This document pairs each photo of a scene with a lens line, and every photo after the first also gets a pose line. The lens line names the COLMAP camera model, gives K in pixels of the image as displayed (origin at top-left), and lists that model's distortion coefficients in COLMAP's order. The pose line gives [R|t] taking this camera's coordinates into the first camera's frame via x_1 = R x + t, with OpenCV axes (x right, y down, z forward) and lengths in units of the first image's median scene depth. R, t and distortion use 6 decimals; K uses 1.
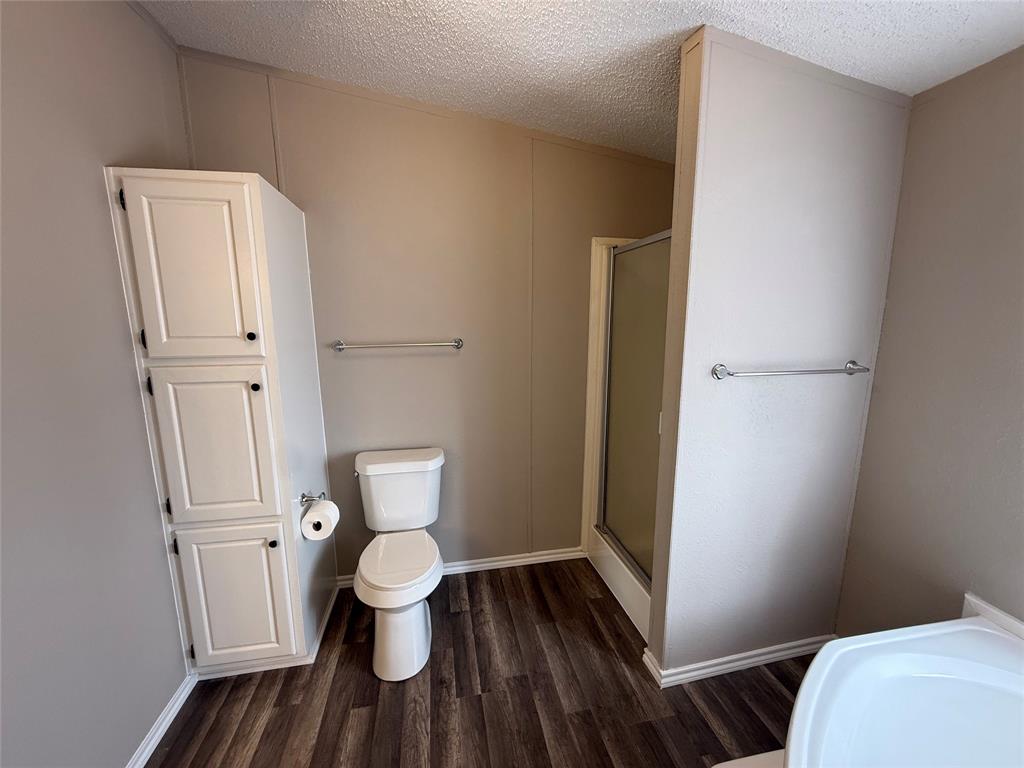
lens RADIAL K [[409.7, 0, 509.9], [0, 409.7, 384.3], [0, 0, 1]] dist [0.000432, 0.000668]
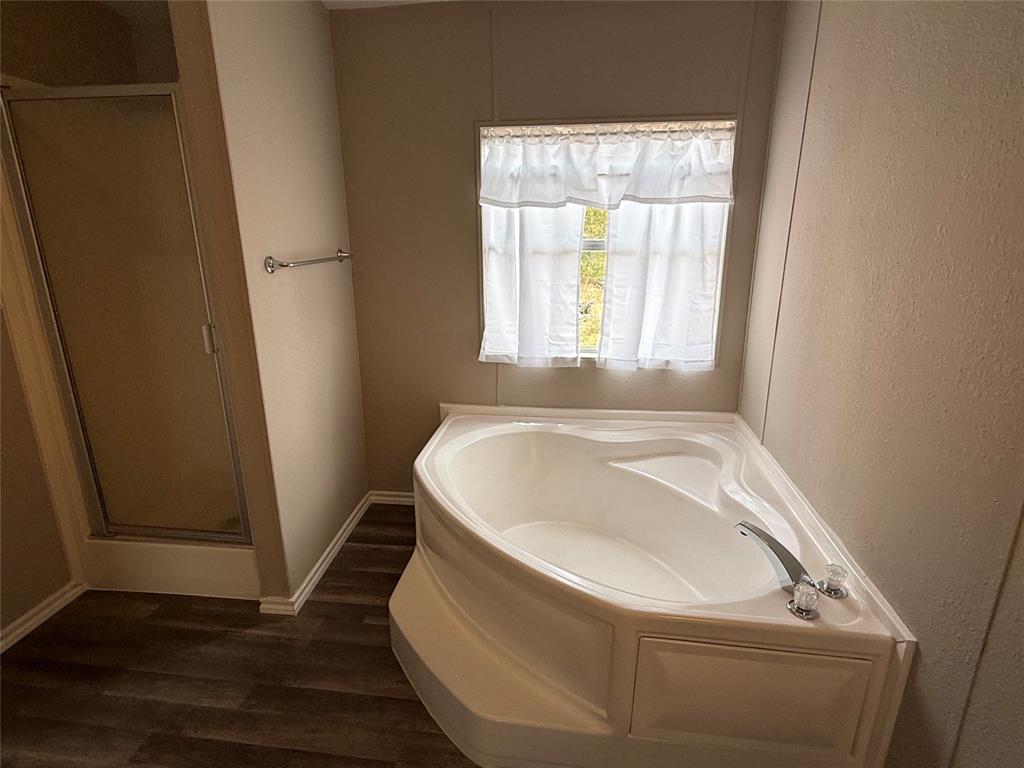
lens RADIAL K [[544.3, 0, 512.0], [0, 544.3, 384.0], [0, 0, 1]] dist [-0.017189, -0.000482]
pose [[0.302917, -0.266149, 0.915099, -0.467187], [0.160637, 0.960733, 0.226247, 0.036071], [-0.939381, 0.078465, 0.333775, 0.084908]]
